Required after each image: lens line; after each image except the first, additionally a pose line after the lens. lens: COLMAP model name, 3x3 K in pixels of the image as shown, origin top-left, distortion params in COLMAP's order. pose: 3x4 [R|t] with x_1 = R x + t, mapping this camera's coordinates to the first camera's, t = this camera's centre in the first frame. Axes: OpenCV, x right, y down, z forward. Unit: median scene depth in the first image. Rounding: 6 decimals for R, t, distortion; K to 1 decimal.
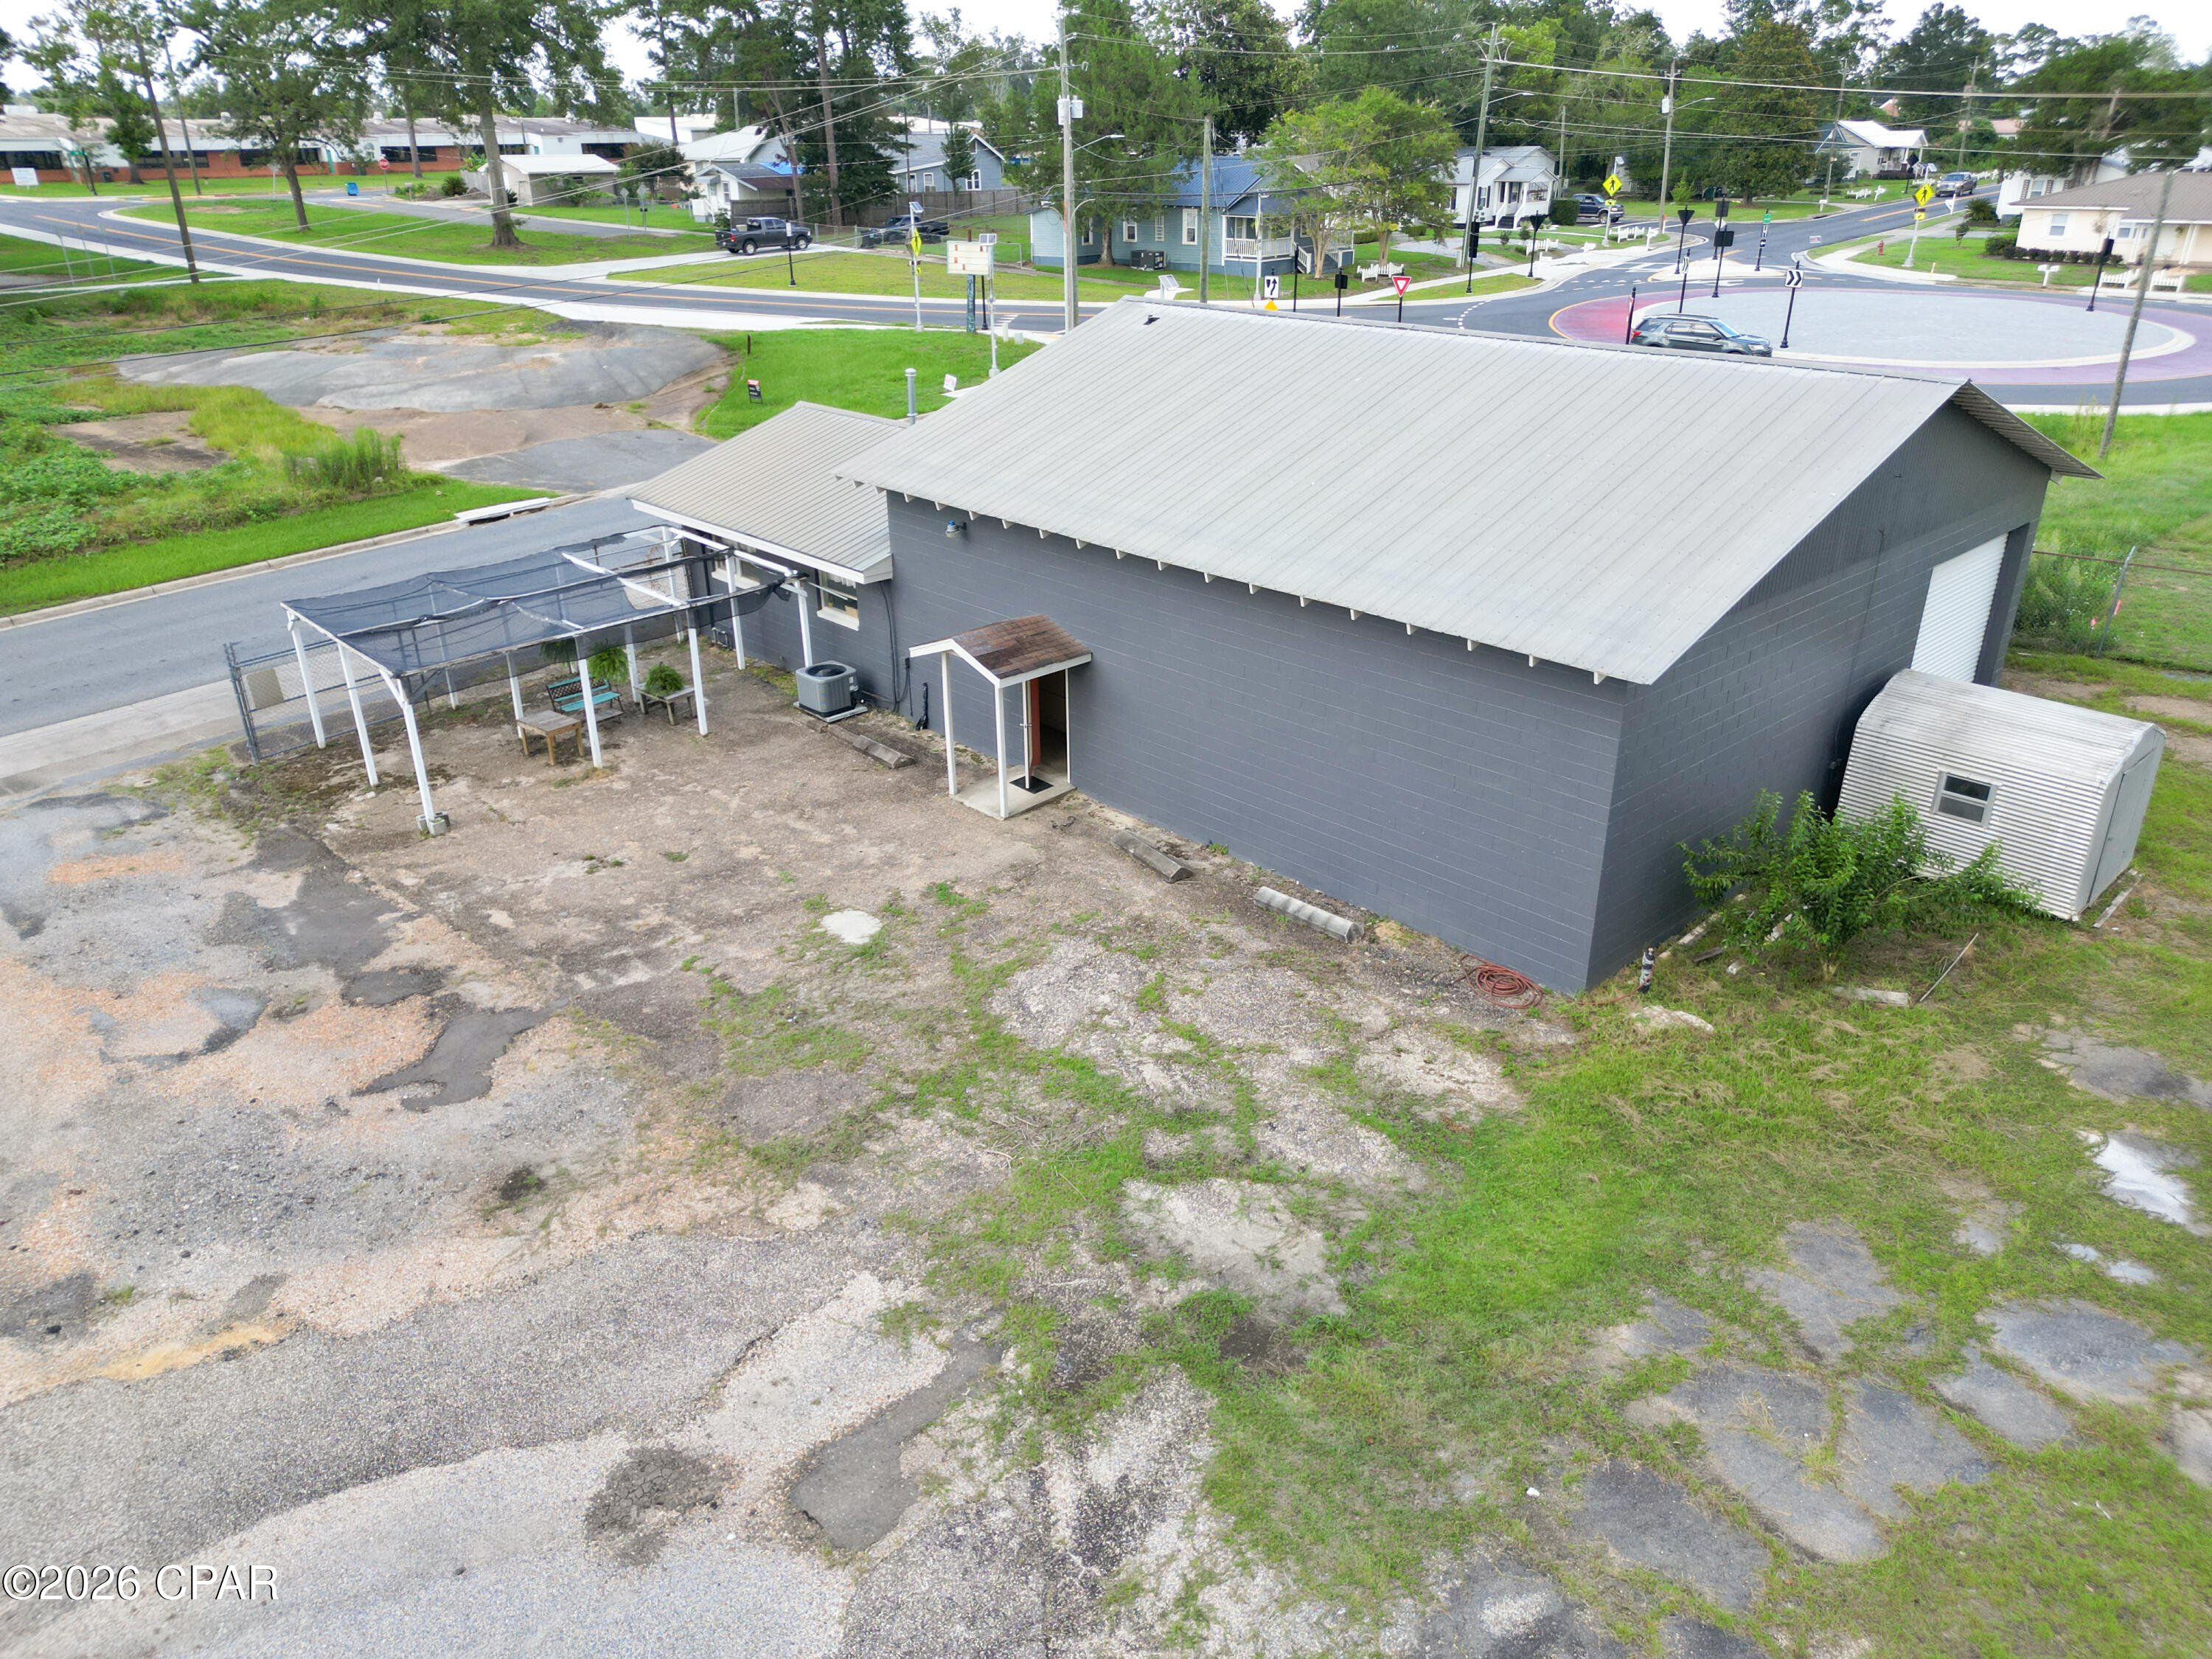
lens RADIAL K [[1552.3, 0, 1106.0], [0, 1552.3, 829.5], [0, 0, 1]] dist [0.070284, -0.070442]
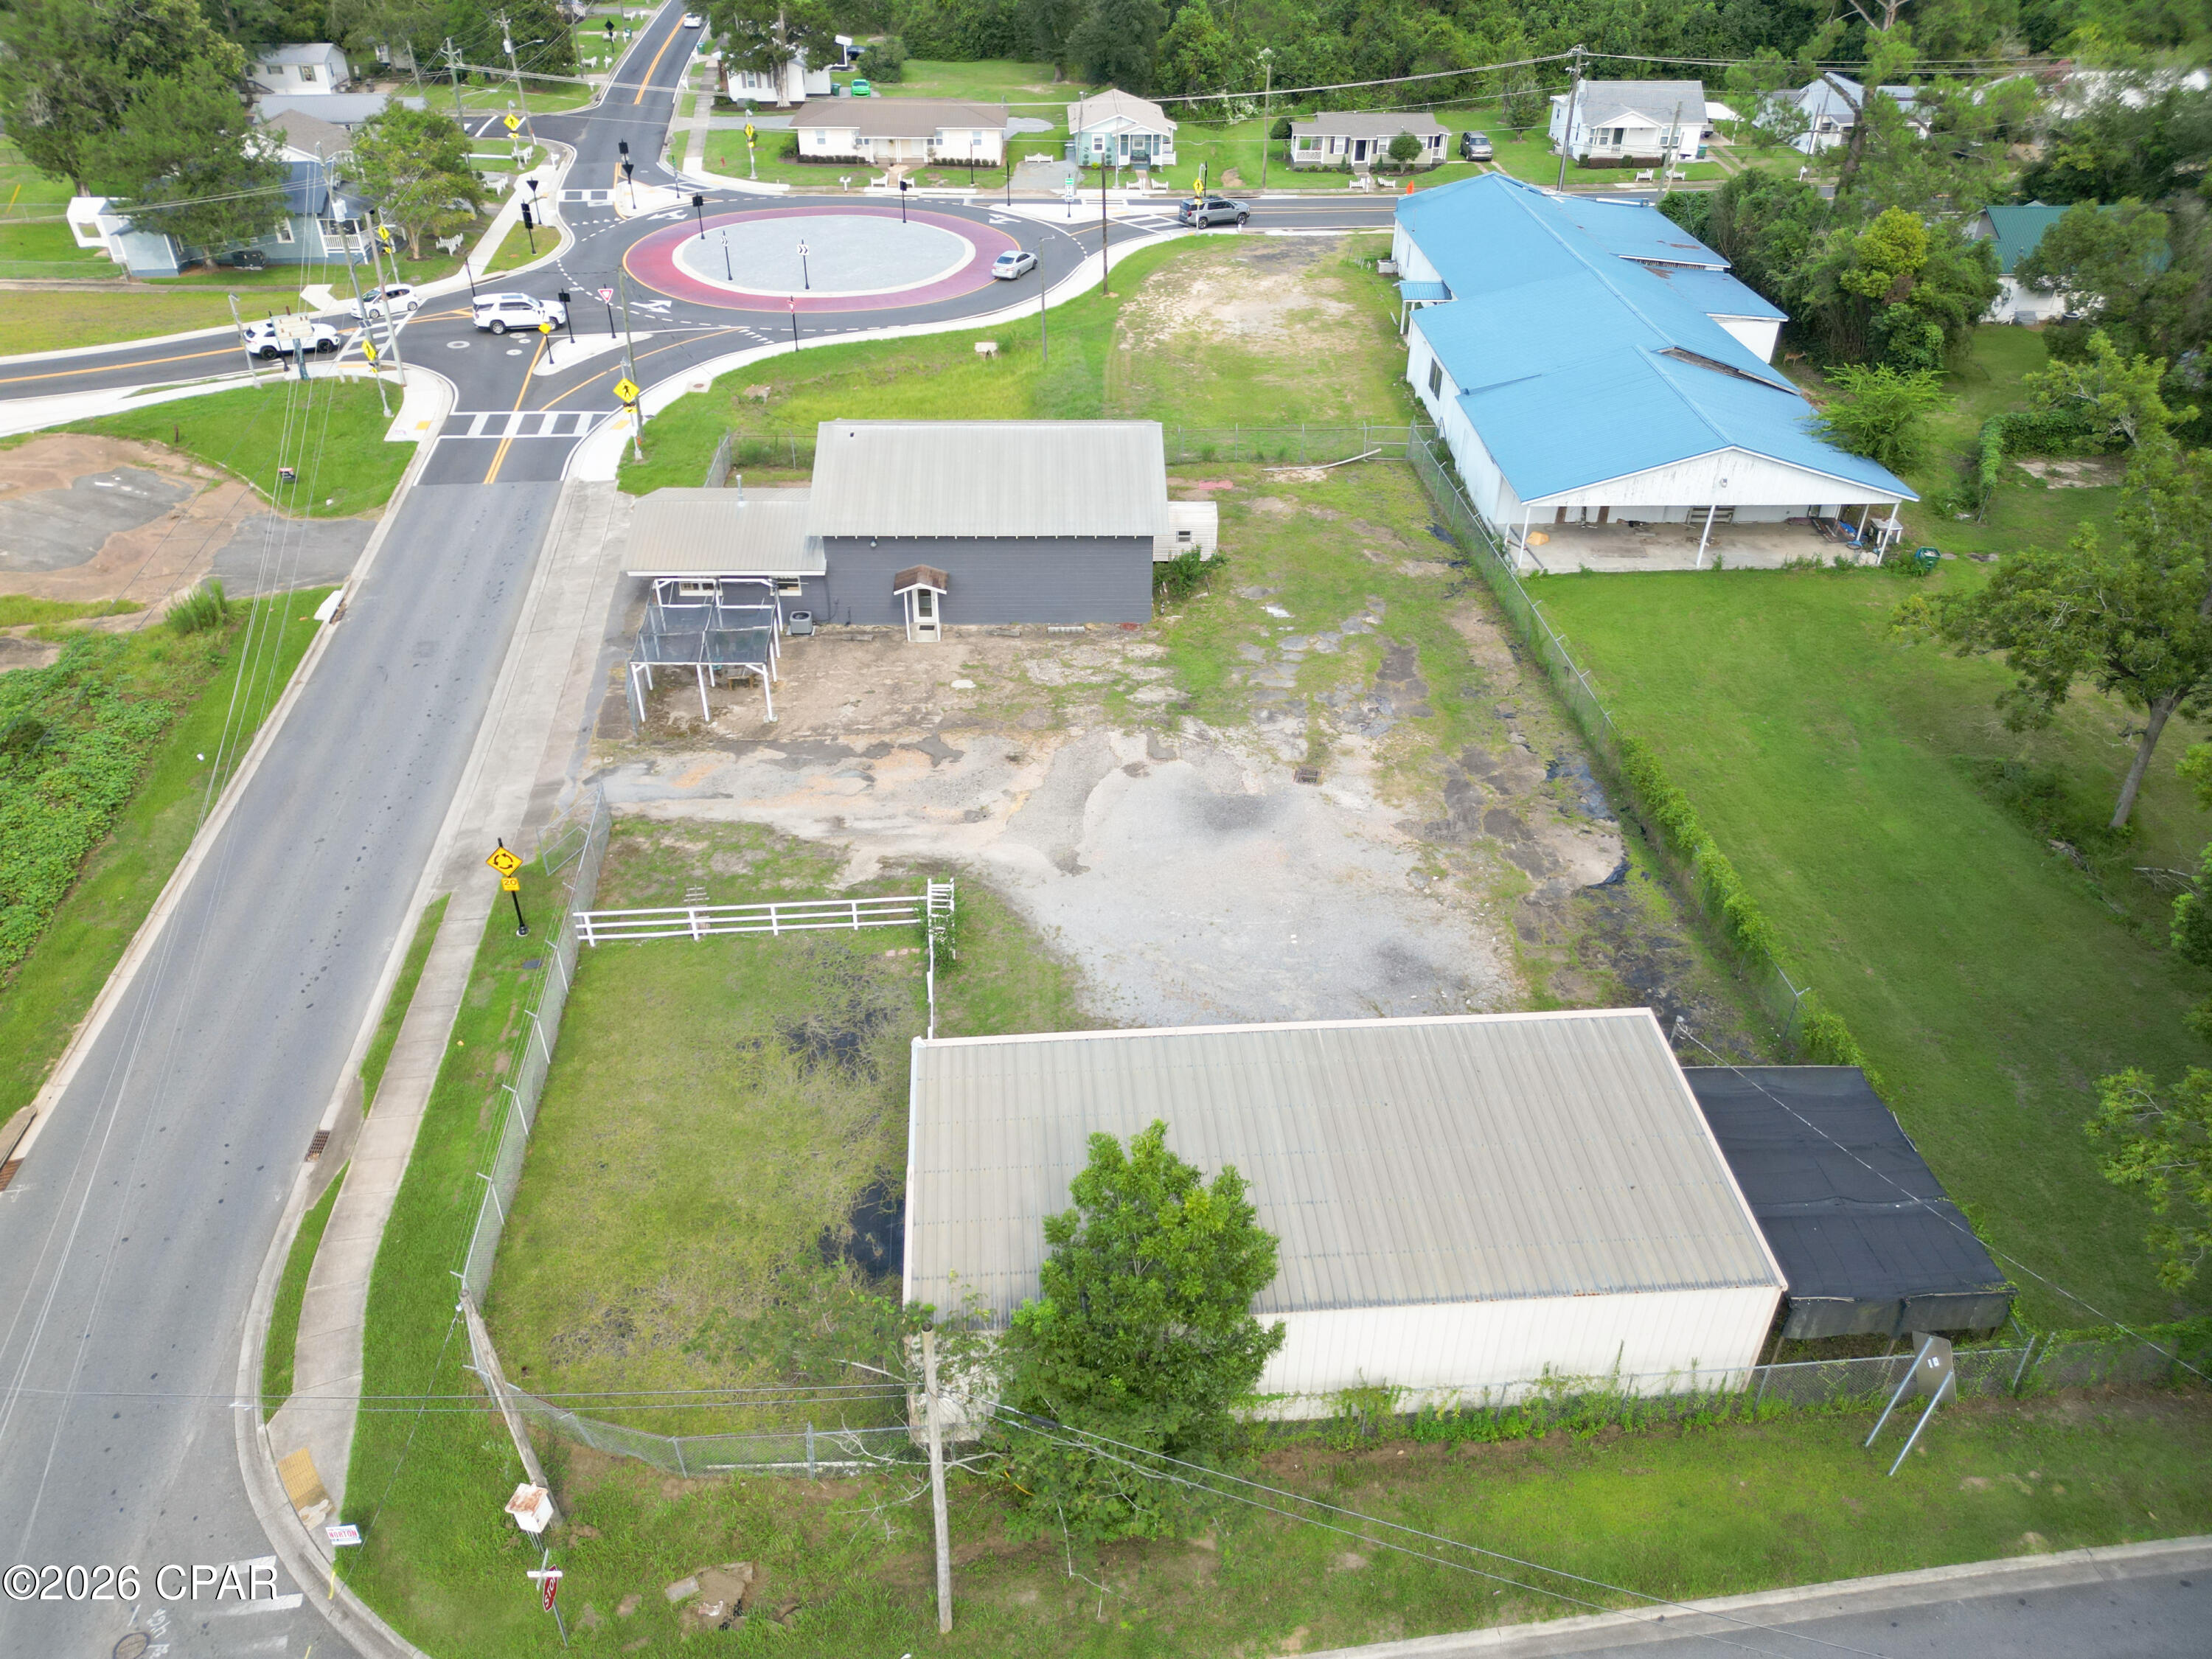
lens RADIAL K [[1552.3, 0, 1106.0], [0, 1552.3, 829.5], [0, 0, 1]] dist [0.070284, -0.070442]
pose [[0.658983, -0.409247, 0.631078, -2.072845], [0.298063, 0.912418, 0.280450, -0.459145], [-0.690580, 0.003289, 0.723249, -1.420402]]
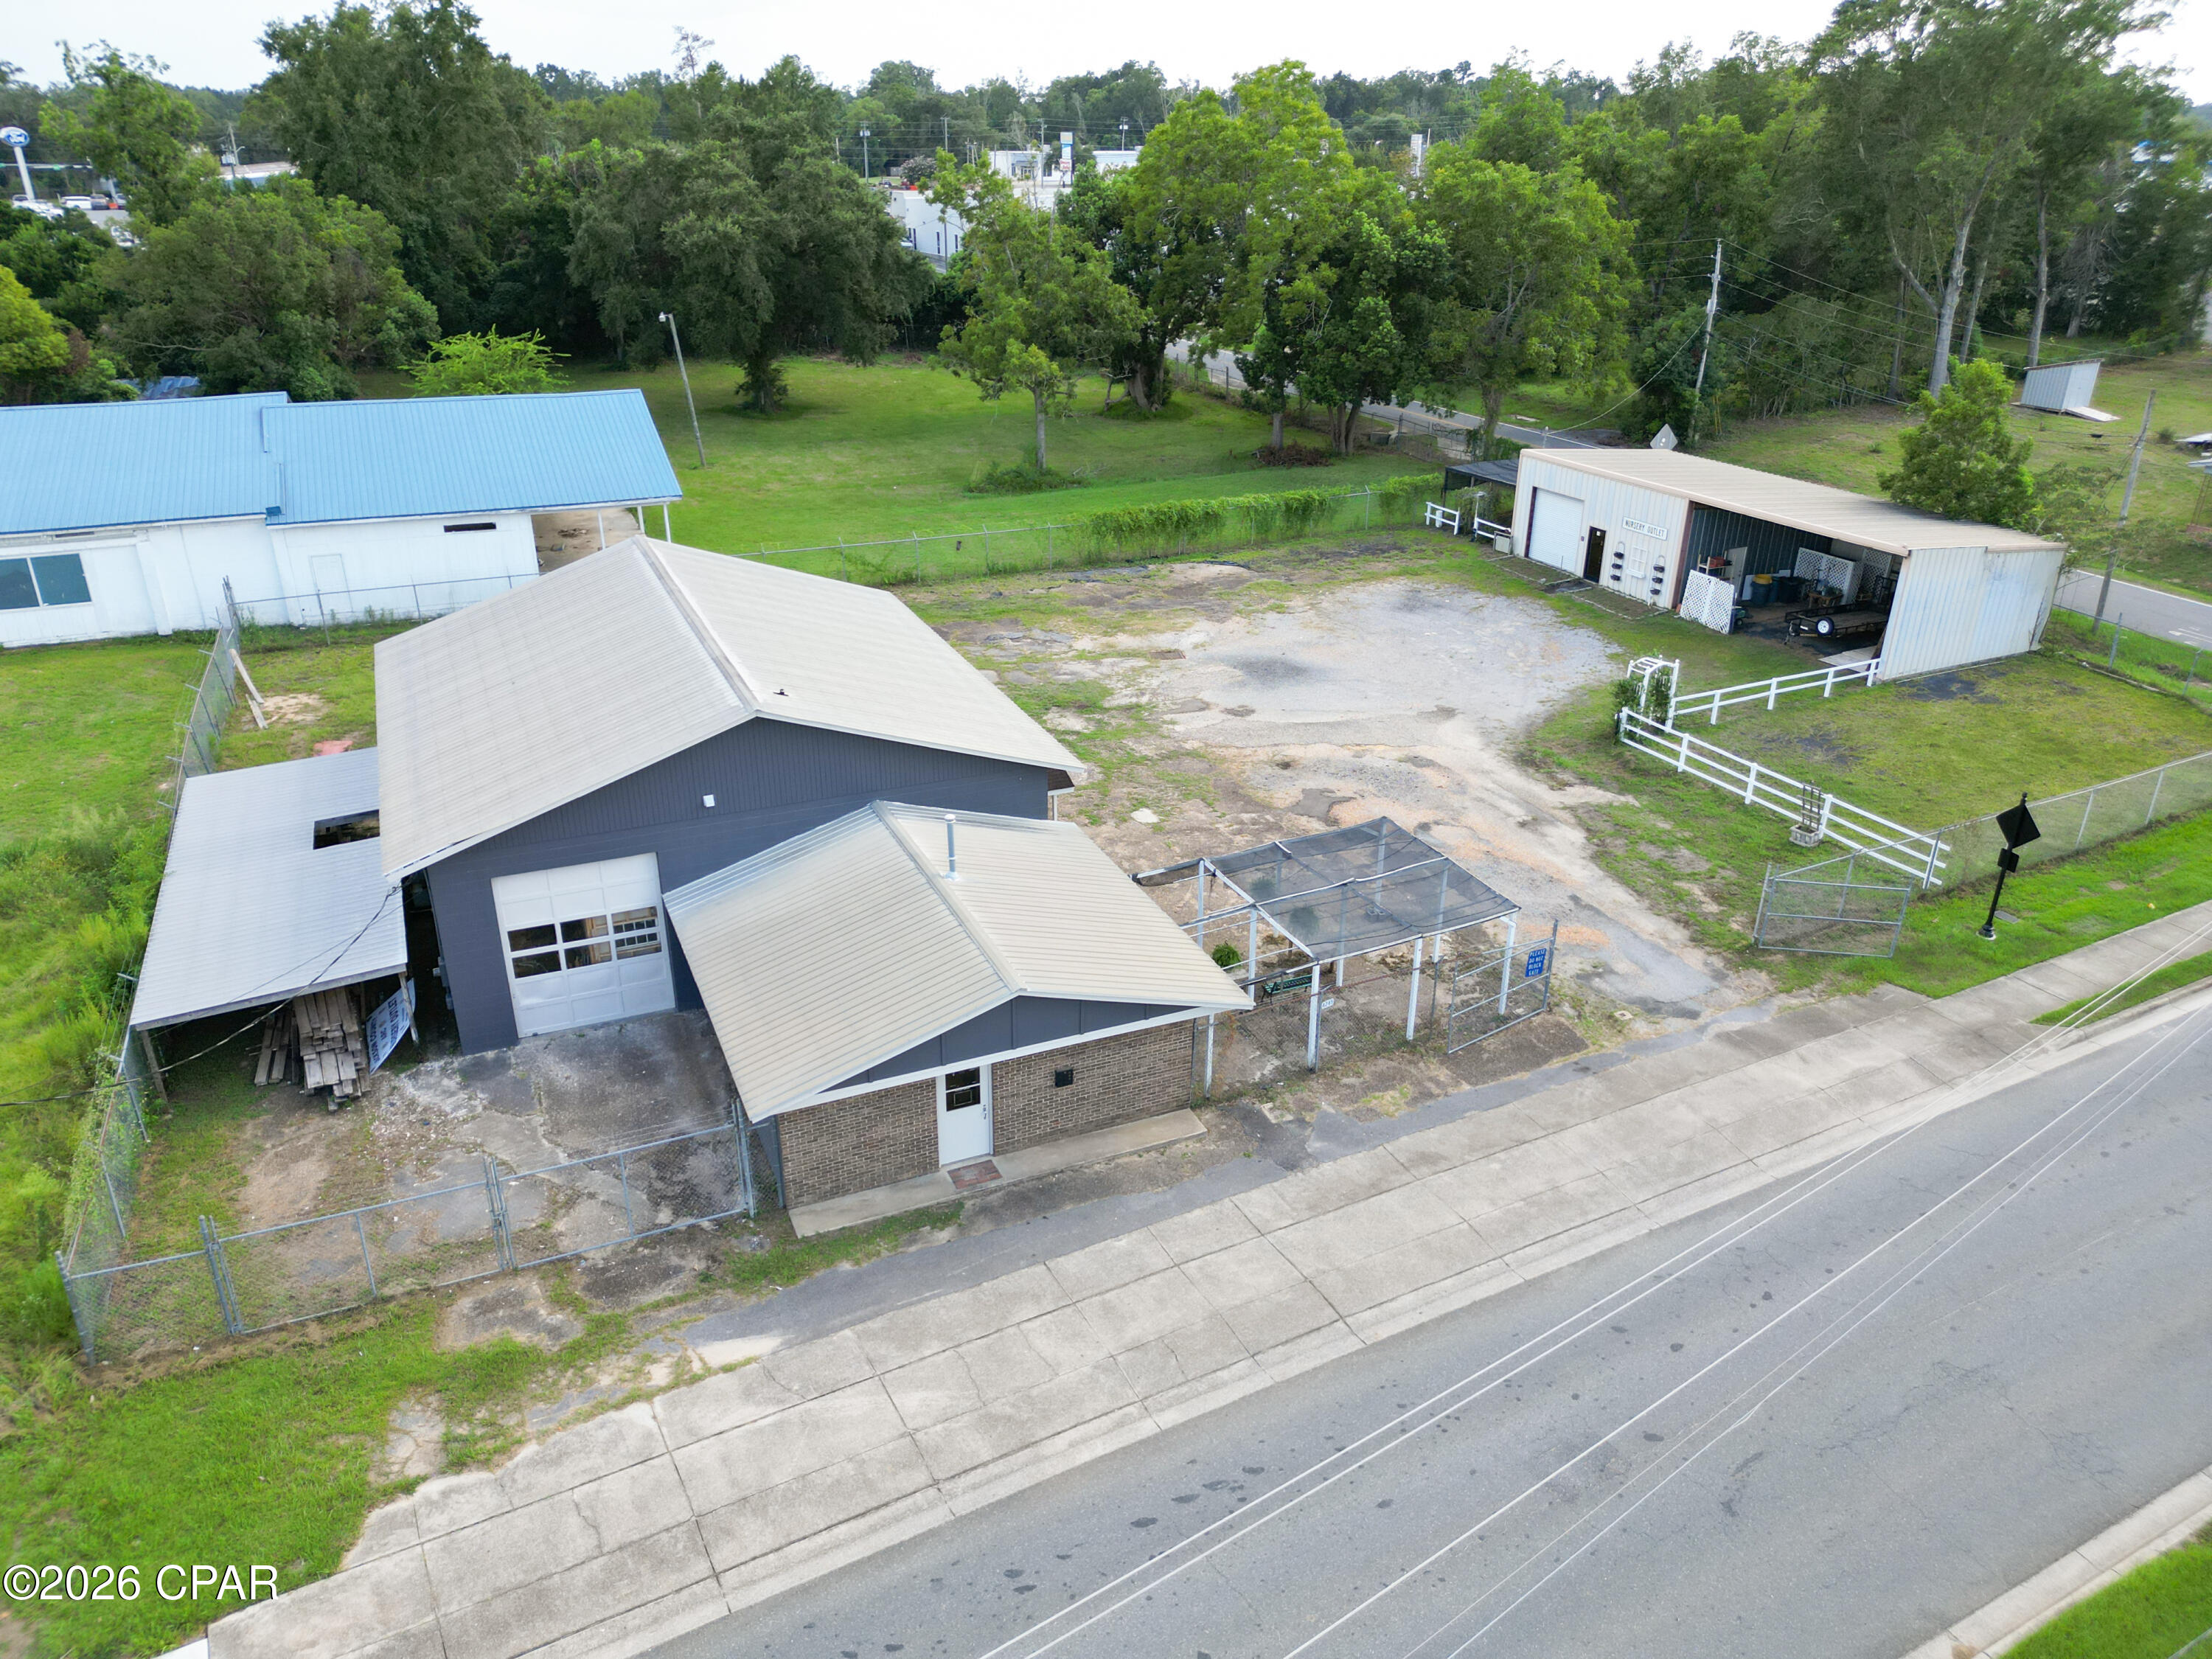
lens RADIAL K [[1552.3, 0, 1106.0], [0, 1552.3, 829.5], [0, 0, 1]] dist [0.070284, -0.070442]
pose [[-0.942268, -0.136584, 0.305739, -0.760910], [0.139895, 0.668976, 0.730000, -1.456295], [-0.304239, 0.730627, -0.611247, 2.344691]]
